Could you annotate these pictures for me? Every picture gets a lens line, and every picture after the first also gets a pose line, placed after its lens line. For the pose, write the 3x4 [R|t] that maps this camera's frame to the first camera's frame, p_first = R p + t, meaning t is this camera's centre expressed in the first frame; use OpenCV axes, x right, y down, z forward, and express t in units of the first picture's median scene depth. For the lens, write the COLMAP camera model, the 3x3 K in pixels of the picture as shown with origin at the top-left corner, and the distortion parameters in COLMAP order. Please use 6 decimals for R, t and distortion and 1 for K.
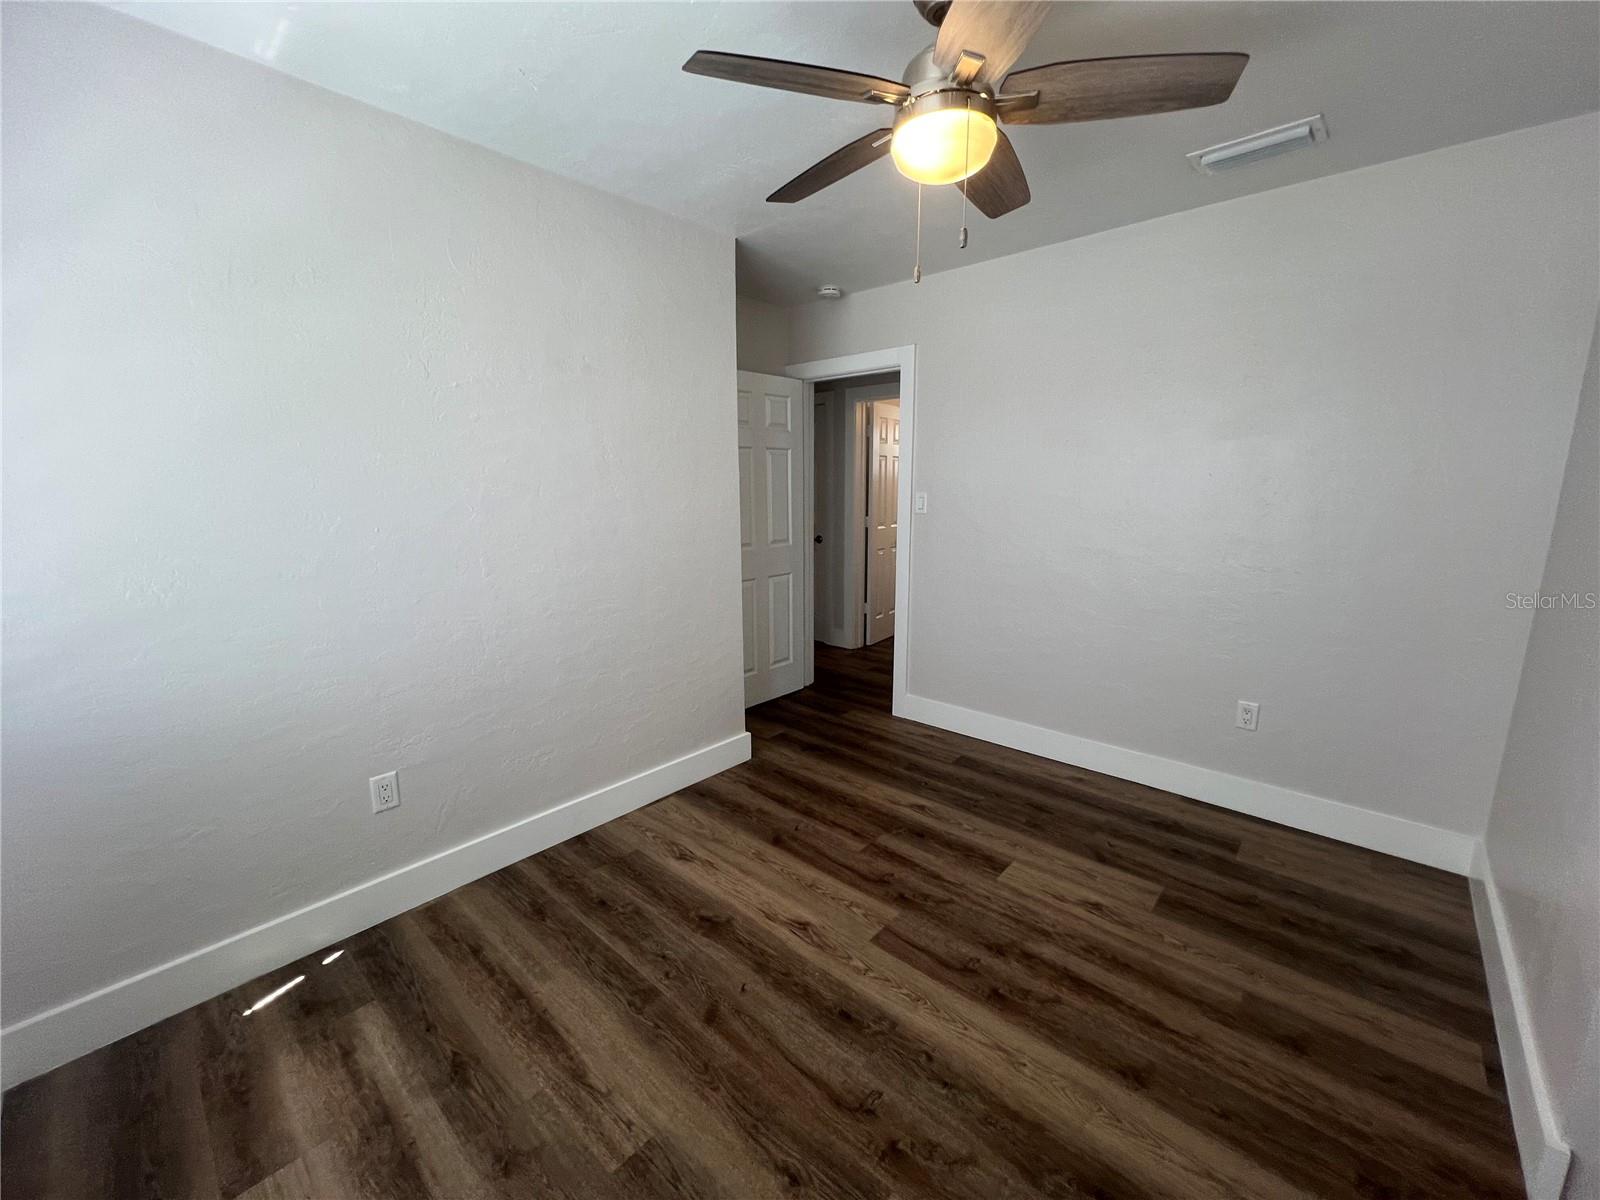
lens RADIAL K [[638.8, 0, 803.3], [0, 638.8, 602.6], [0, 0, 1]] dist [-0.002702, 0.000274]
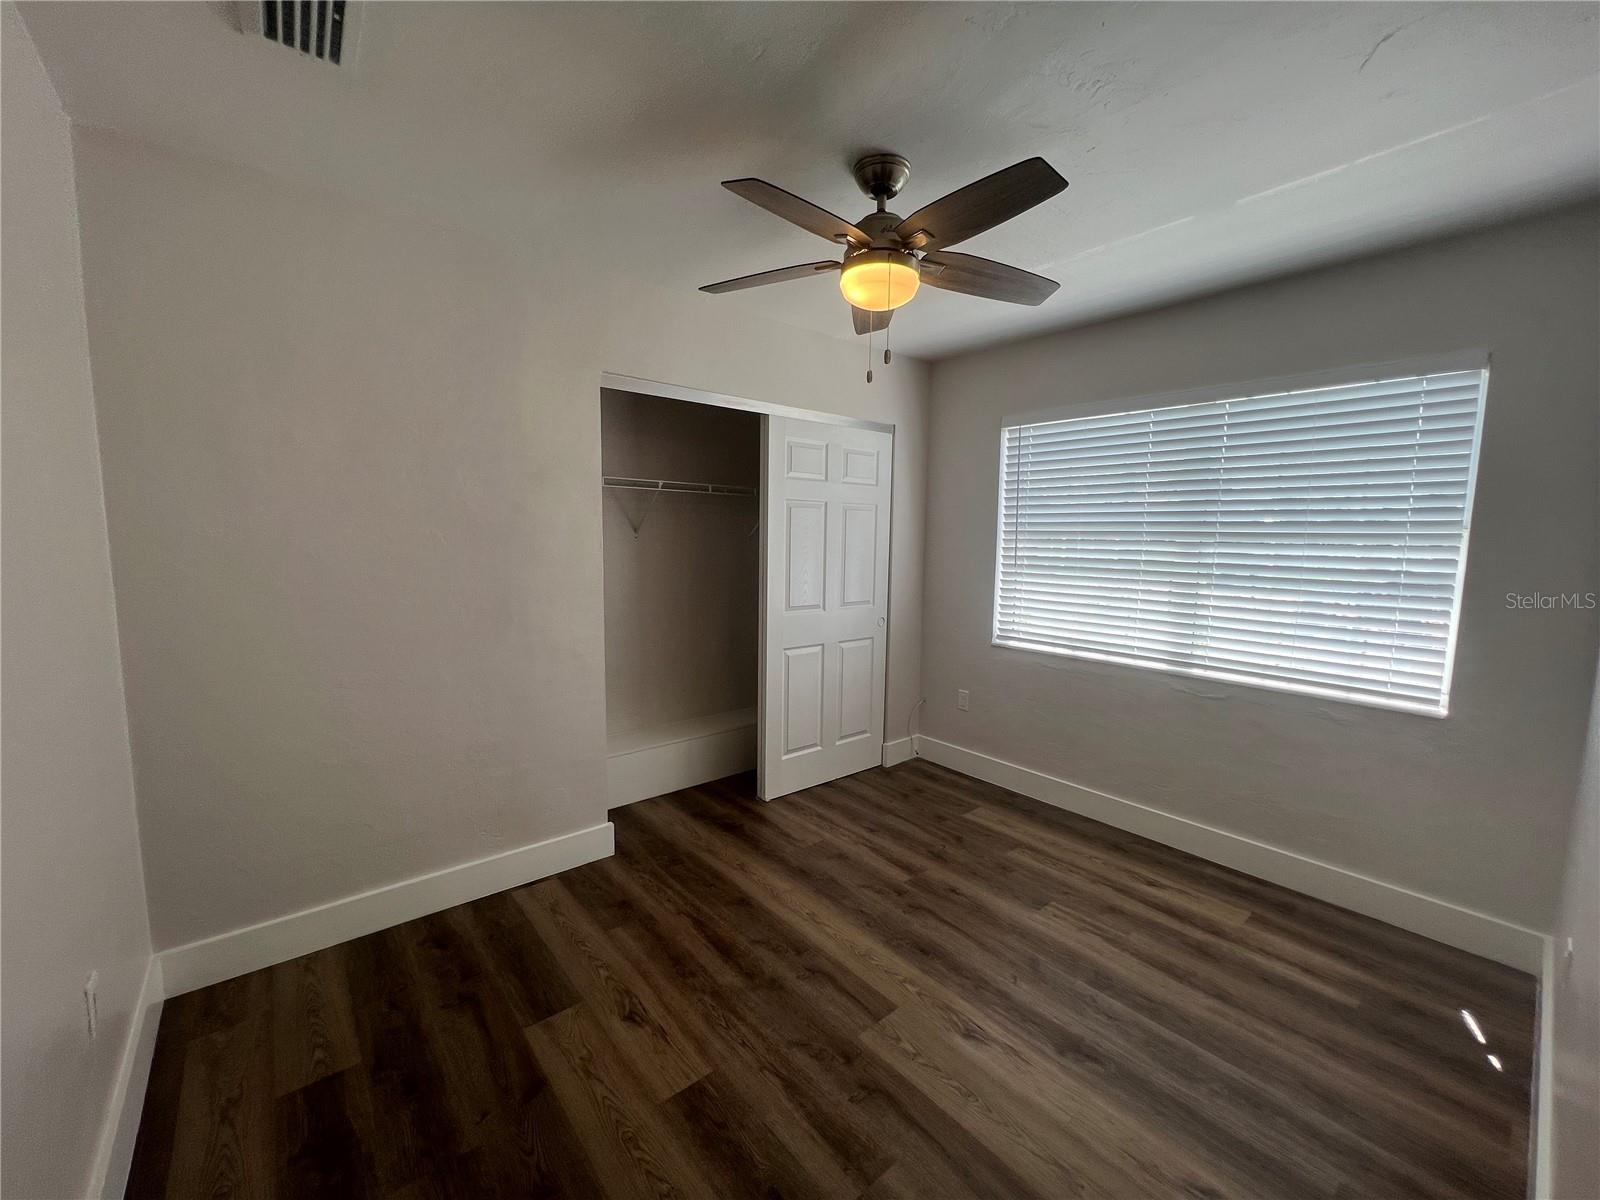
lens RADIAL K [[638.8, 0, 809.3], [0, 638.8, 589.0], [0, 0, 1]] dist [-0.002702, 0.000274]
pose [[-0.991281, -0.018393, 0.130476, 0.127425], [0.016911, 0.964263, 0.264406, -0.357514], [-0.130677, 0.264307, -0.955544, 1.859088]]
